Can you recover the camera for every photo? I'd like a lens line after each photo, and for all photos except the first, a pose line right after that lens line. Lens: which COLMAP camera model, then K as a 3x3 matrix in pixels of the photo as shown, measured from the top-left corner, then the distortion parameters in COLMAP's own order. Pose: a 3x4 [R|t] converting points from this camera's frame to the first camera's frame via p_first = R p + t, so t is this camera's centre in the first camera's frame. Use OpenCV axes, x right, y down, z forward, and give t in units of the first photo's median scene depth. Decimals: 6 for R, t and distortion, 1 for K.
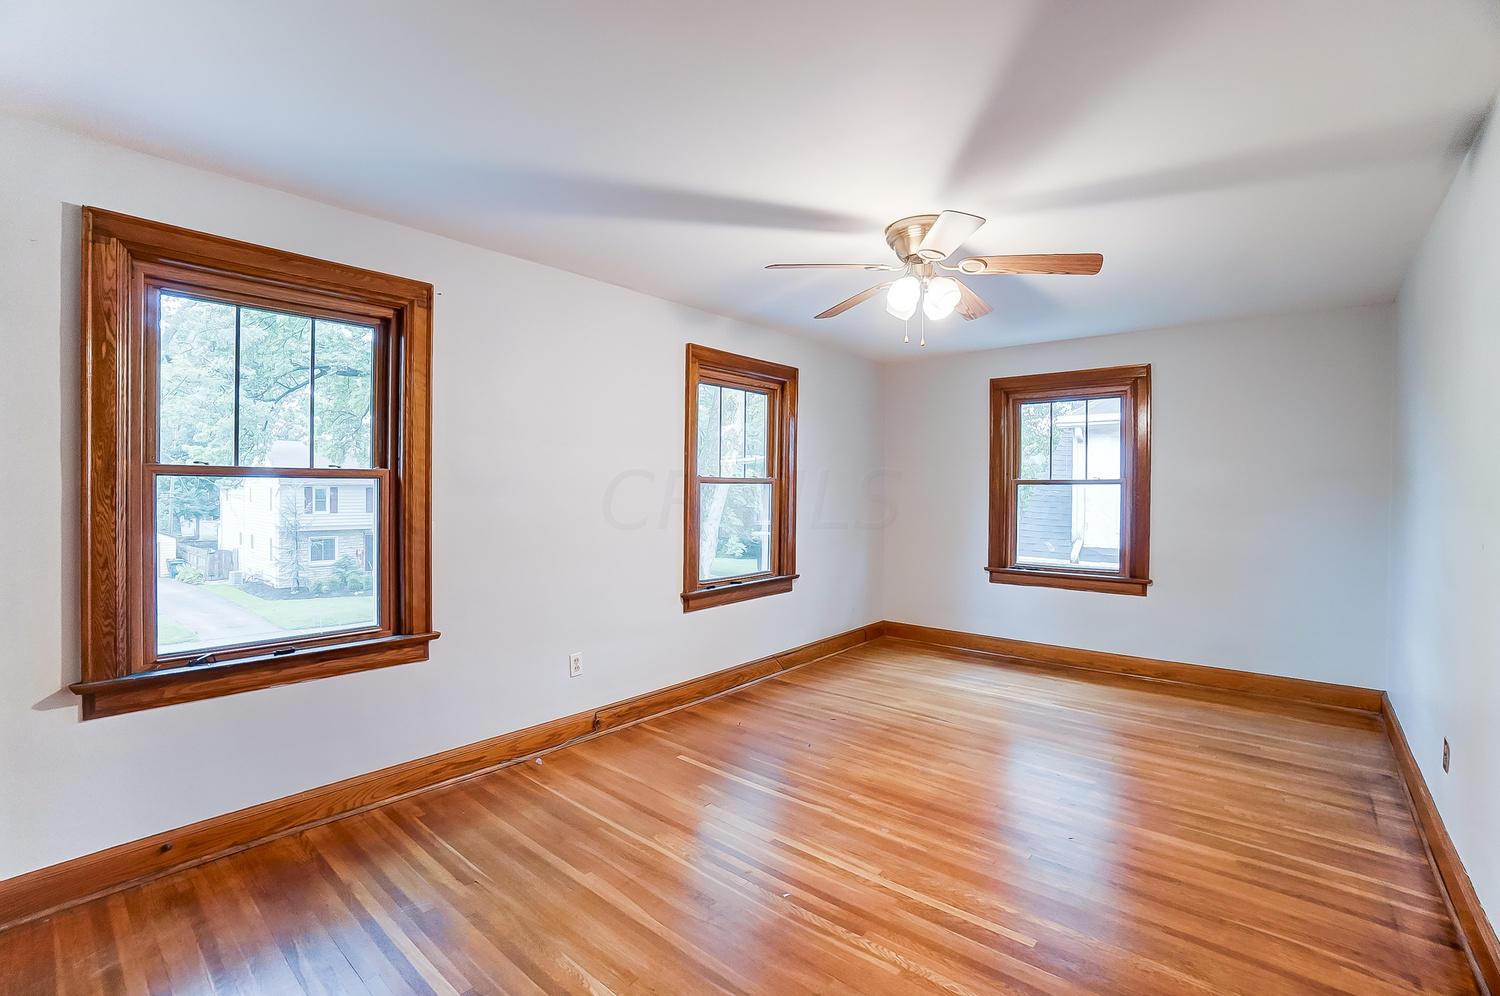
lens RADIAL K [[672.3, 0, 734.7], [0, 672.3, 488.4], [0, 0, 1]] dist [-0.050723, 0.017020]
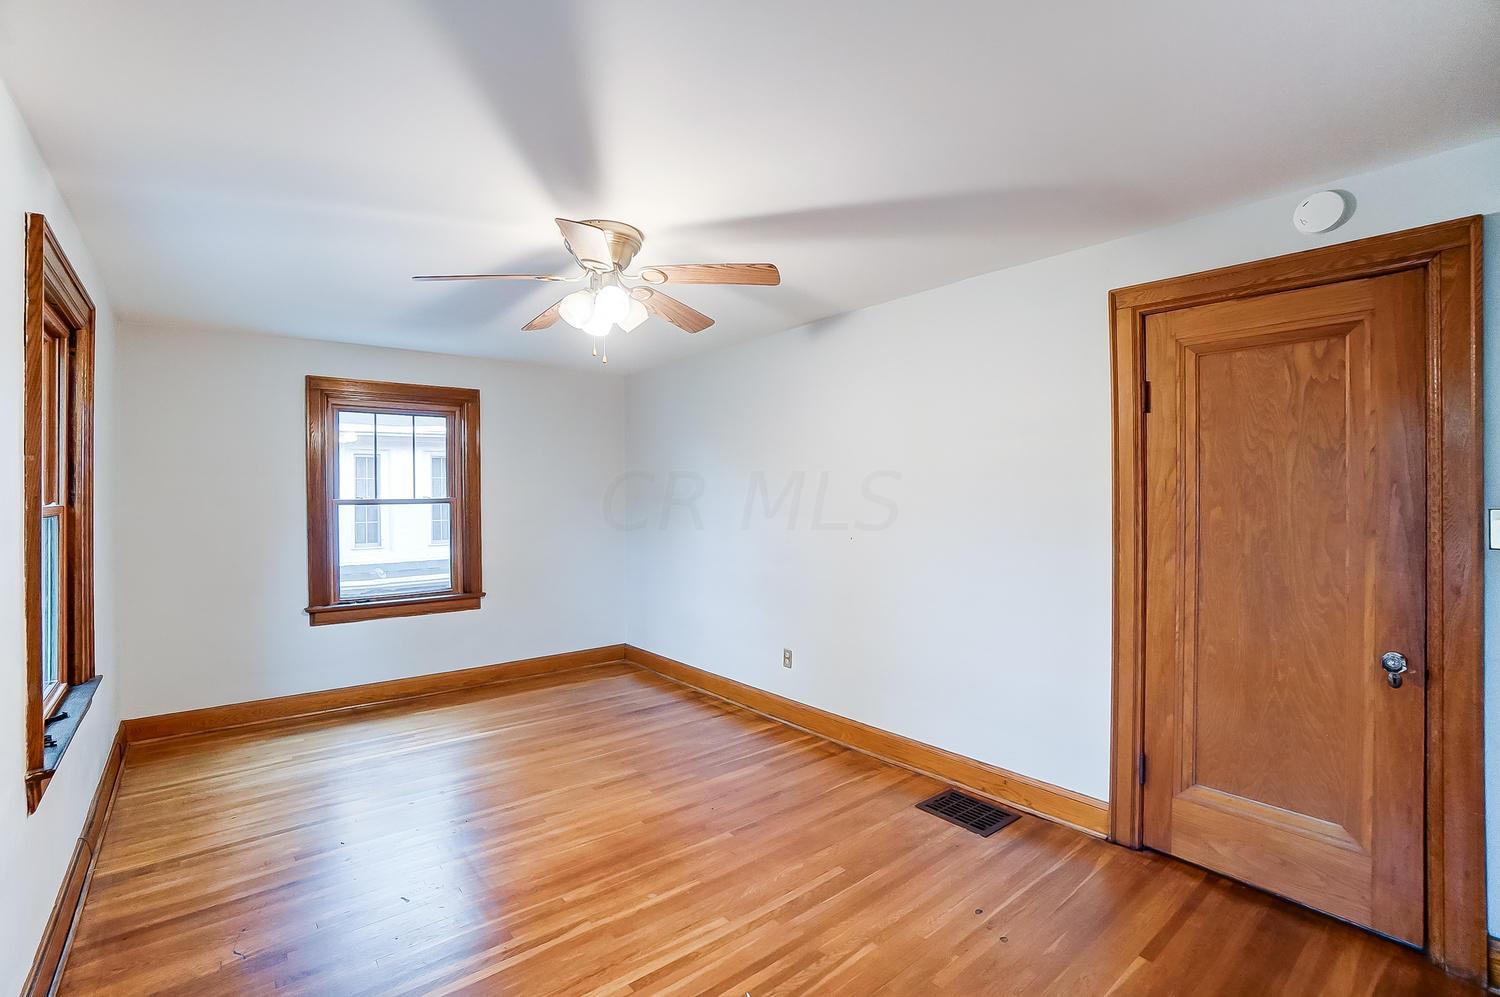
lens RADIAL K [[672.3, 0, 735.8], [0, 672.3, 493.0], [0, 0, 1]] dist [-0.050723, 0.017020]
pose [[0.174198, -0.002187, 0.984708, -0.415971], [0.005234, 0.999985, 0.001295, -0.025532], [-0.984697, 0.004928, 0.174207, 0.463871]]
